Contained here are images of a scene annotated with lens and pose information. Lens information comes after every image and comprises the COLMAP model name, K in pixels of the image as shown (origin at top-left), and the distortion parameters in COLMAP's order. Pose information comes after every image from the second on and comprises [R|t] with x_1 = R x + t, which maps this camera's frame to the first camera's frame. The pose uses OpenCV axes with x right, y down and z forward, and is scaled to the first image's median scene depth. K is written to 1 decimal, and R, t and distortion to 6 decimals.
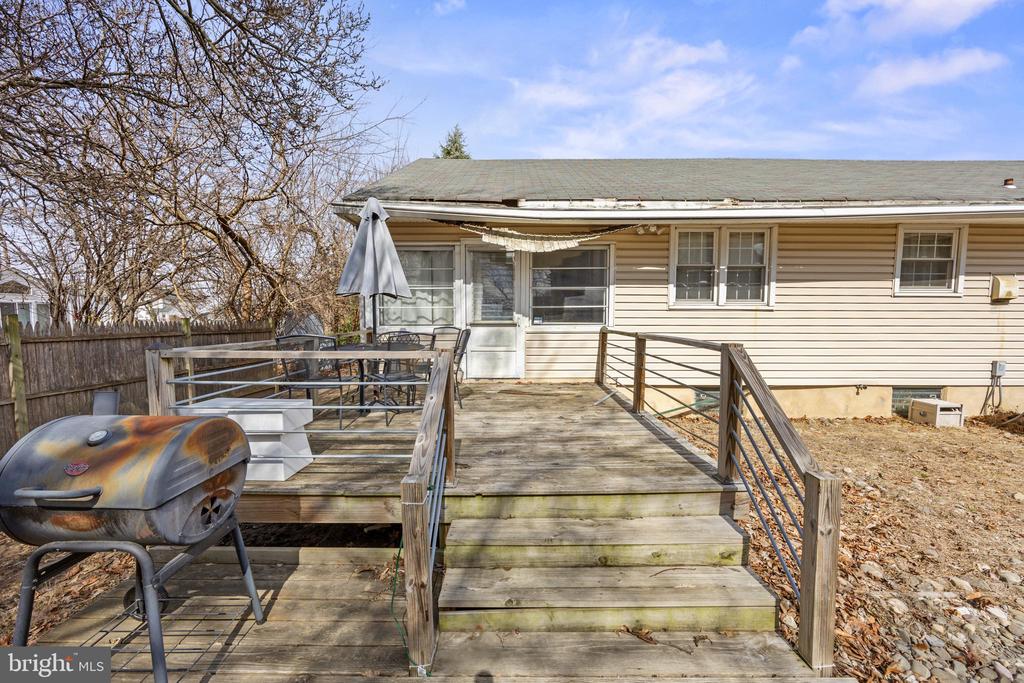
lens RADIAL K [[398.5, 0, 512.0], [0, 398.5, 341.5], [0, 0, 1]] dist [-0.005849, 0.000071]
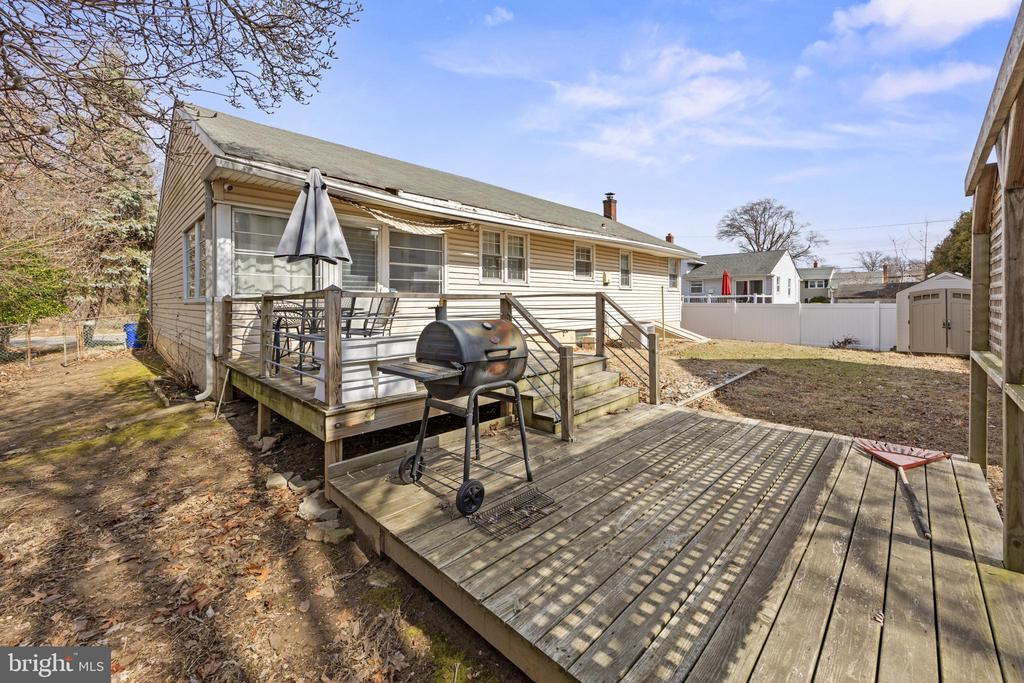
lens RADIAL K [[407.4, 0, 511.3], [0, 407.4, 305.4], [0, 0, 1]] dist [-0.000302, -0.000030]
pose [[0.698059, -0.012077, 0.715939, -0.563806], [0.056710, 0.997649, -0.038465, 0.056479], [-0.713791, 0.067451, 0.697103, -0.082120]]
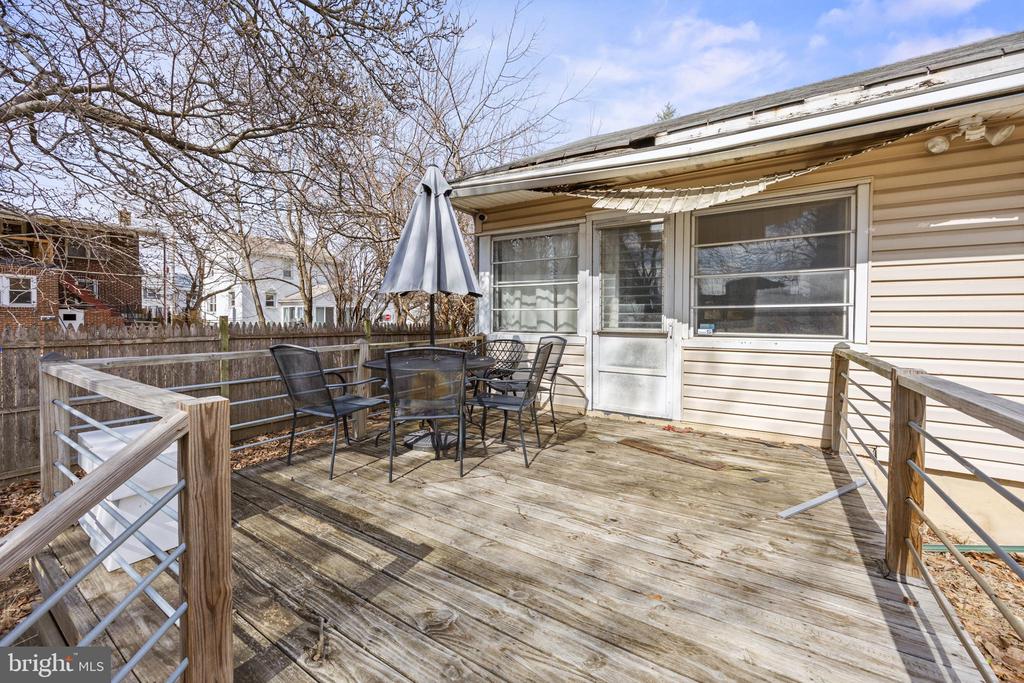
lens RADIAL K [[395.3, 0, 517.8], [0, 395.3, 322.5], [0, 0, 1]] dist [0.000017, 0.000117]
pose [[0.849836, 0.011884, -0.526913, 0.143011], [-0.042051, 0.998087, -0.045311, -0.023774], [0.525367, 0.060664, 0.848711, 0.337276]]
